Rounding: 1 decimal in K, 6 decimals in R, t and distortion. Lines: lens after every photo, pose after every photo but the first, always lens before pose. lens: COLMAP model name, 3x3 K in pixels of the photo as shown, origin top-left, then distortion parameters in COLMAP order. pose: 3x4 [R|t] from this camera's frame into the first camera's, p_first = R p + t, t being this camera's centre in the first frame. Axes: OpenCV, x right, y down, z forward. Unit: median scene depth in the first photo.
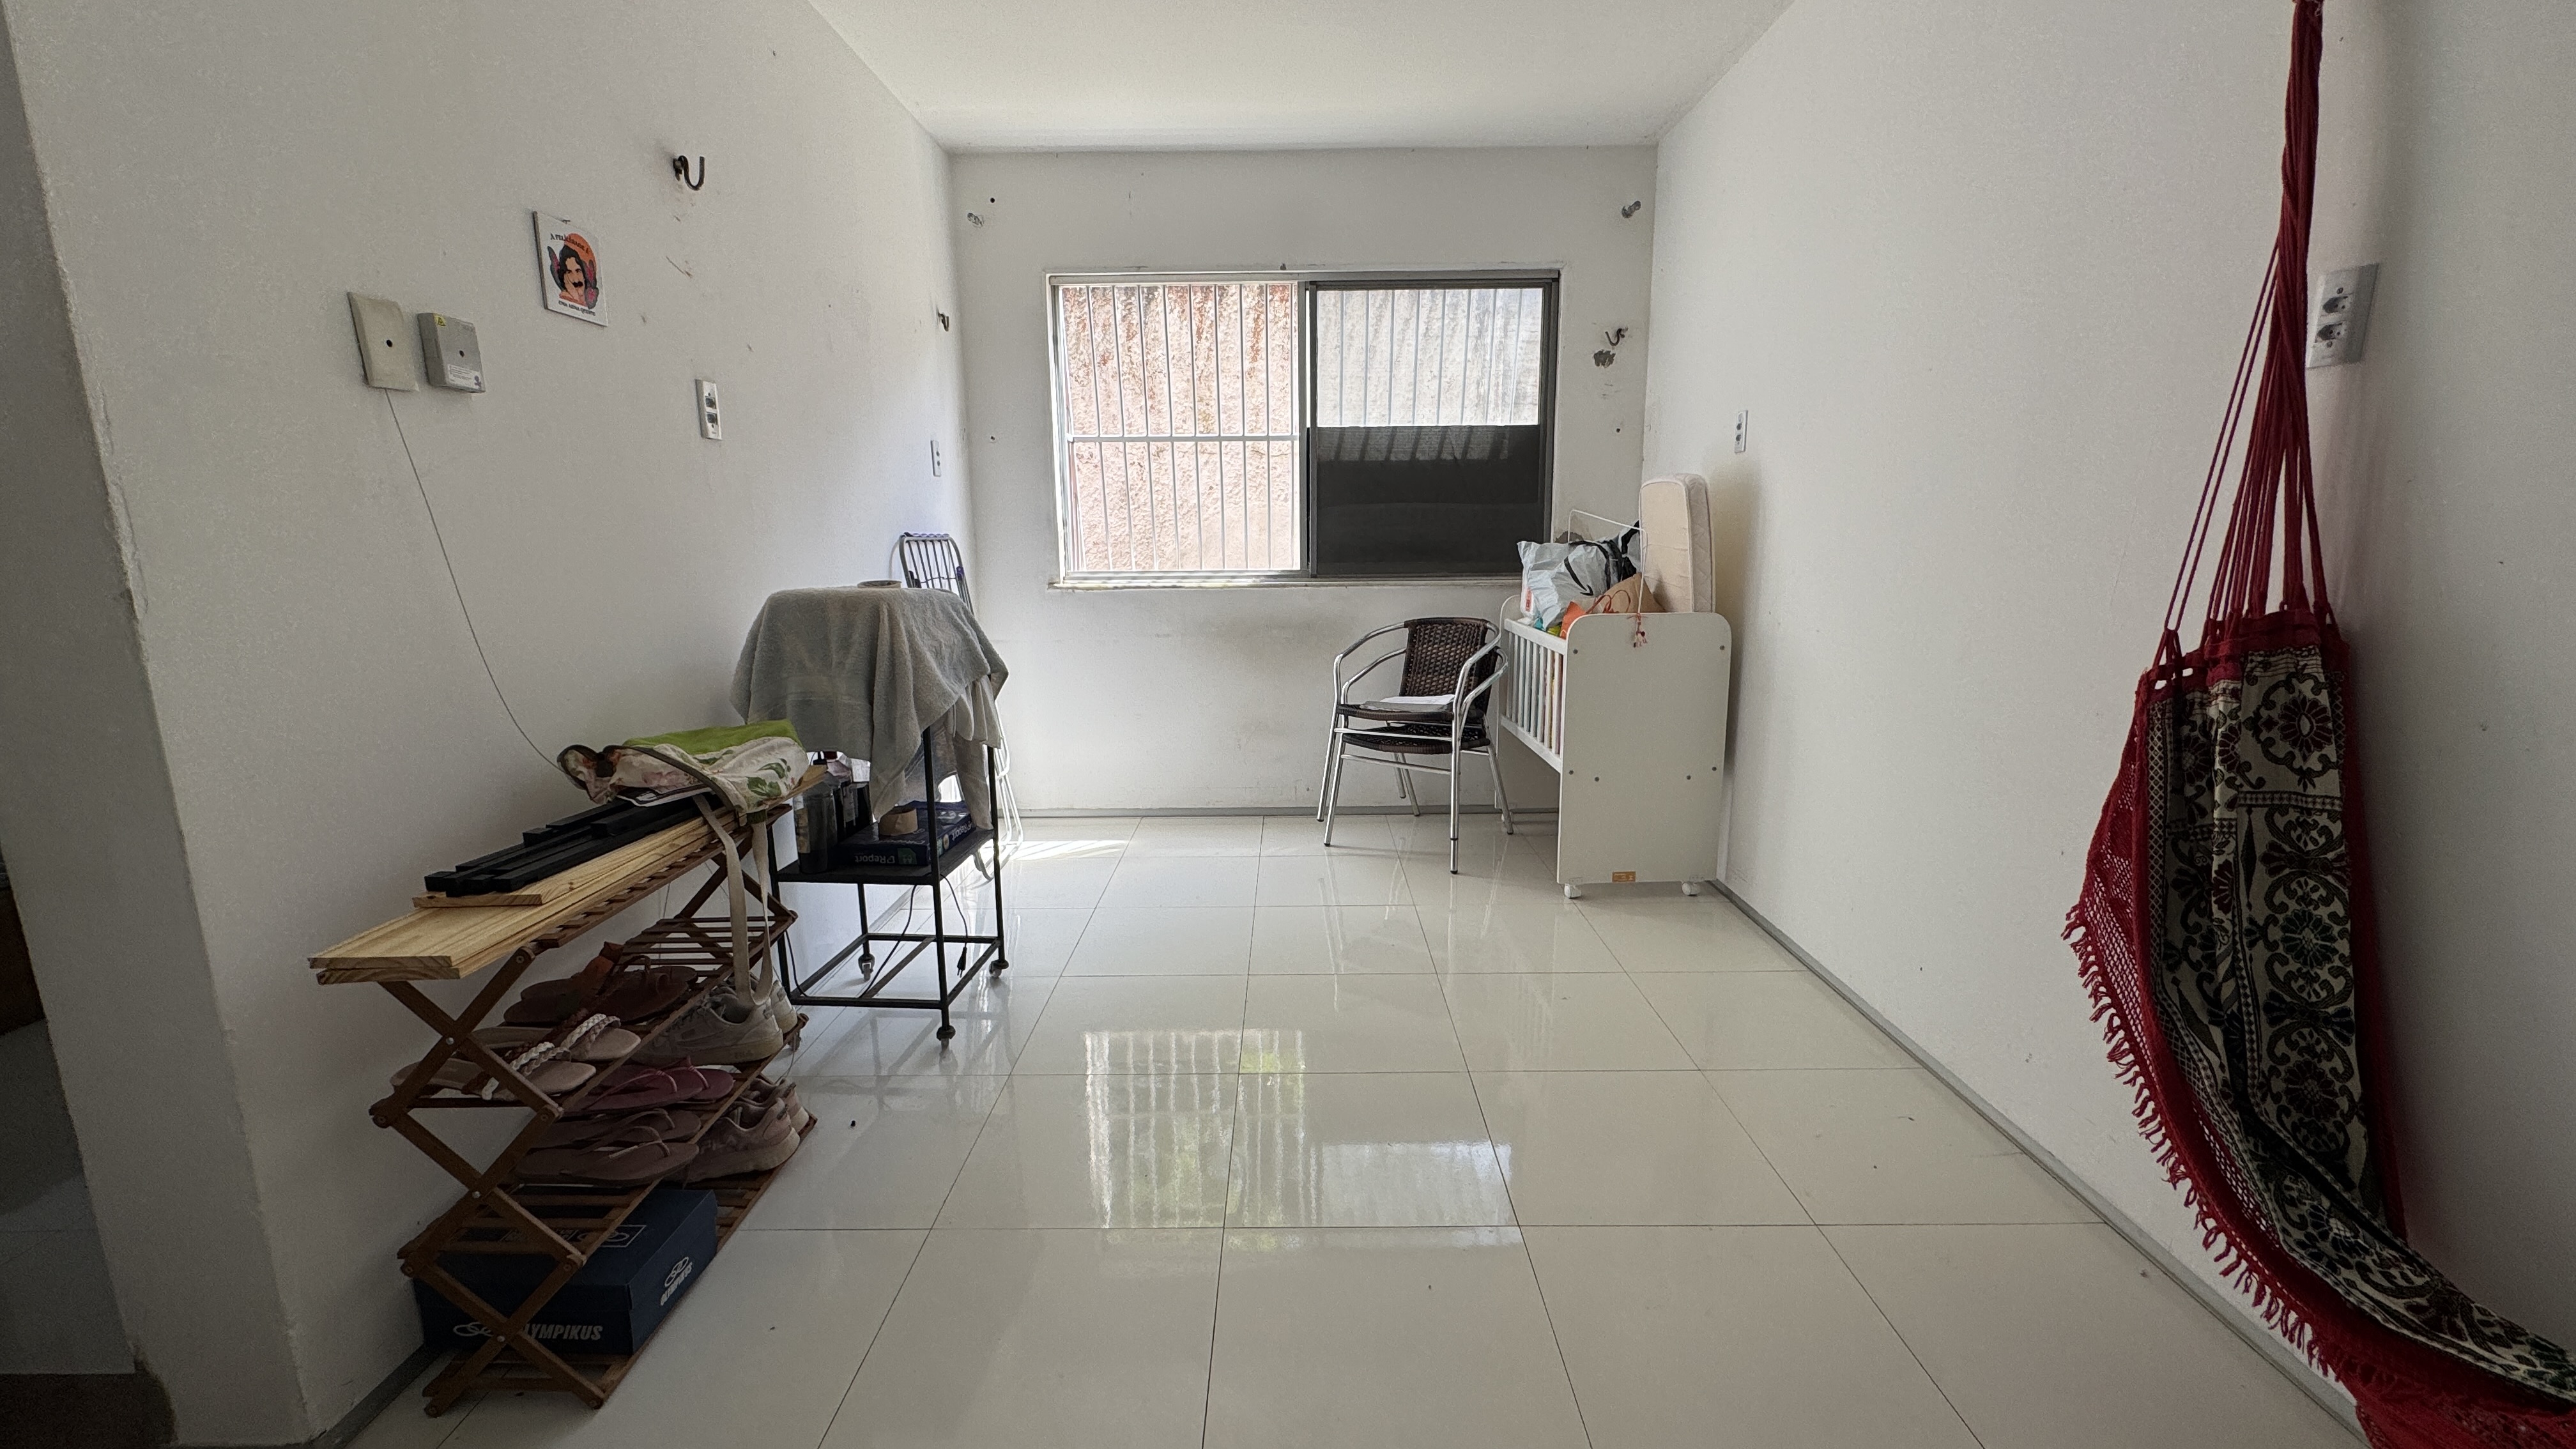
lens RADIAL K [[1034.3, 0, 1288.9], [0, 1034.3, 724.6], [0, 0, 1]] dist [-0.001312, 0.000217]
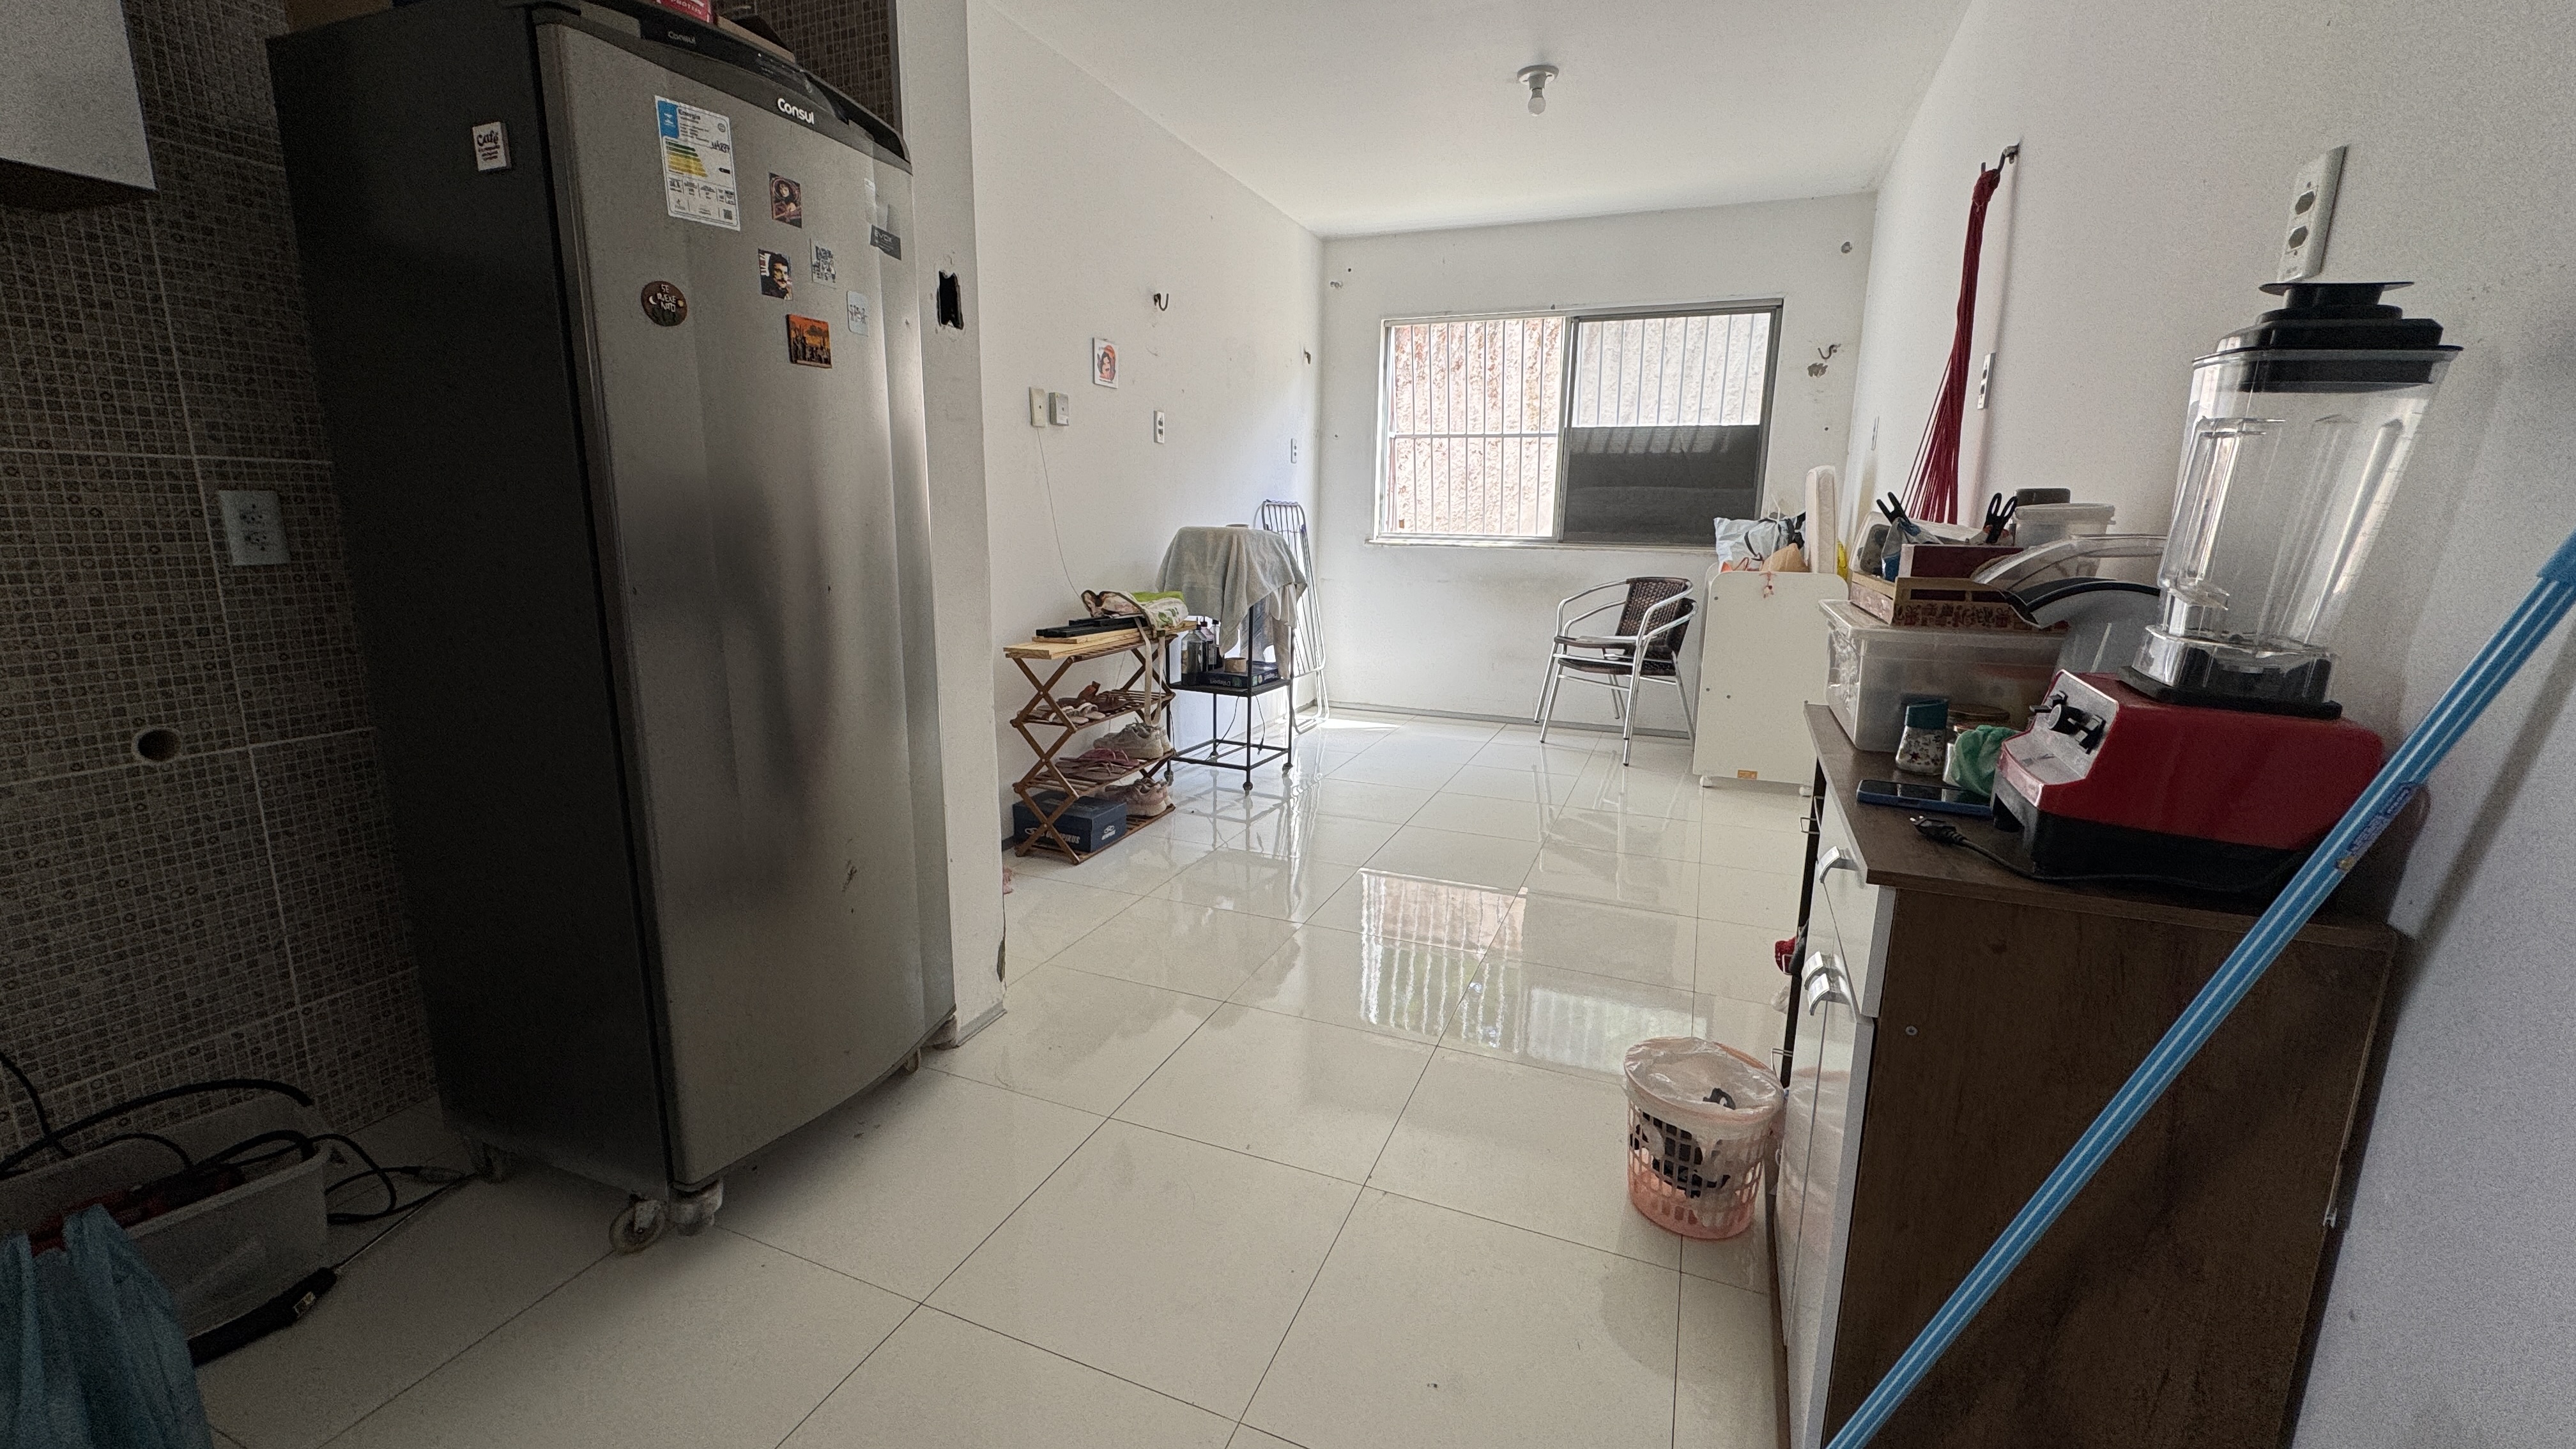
lens RADIAL K [[1034.3, 0, 1287.6], [0, 1034.3, 723.3], [0, 0, 1]] dist [-0.001312, 0.000217]
pose [[0.928379, 0.098381, -0.358375, 0.235490], [-0.093636, 0.995136, 0.030620, 0.092874], [0.359645, 0.005130, 0.933075, -0.410756]]
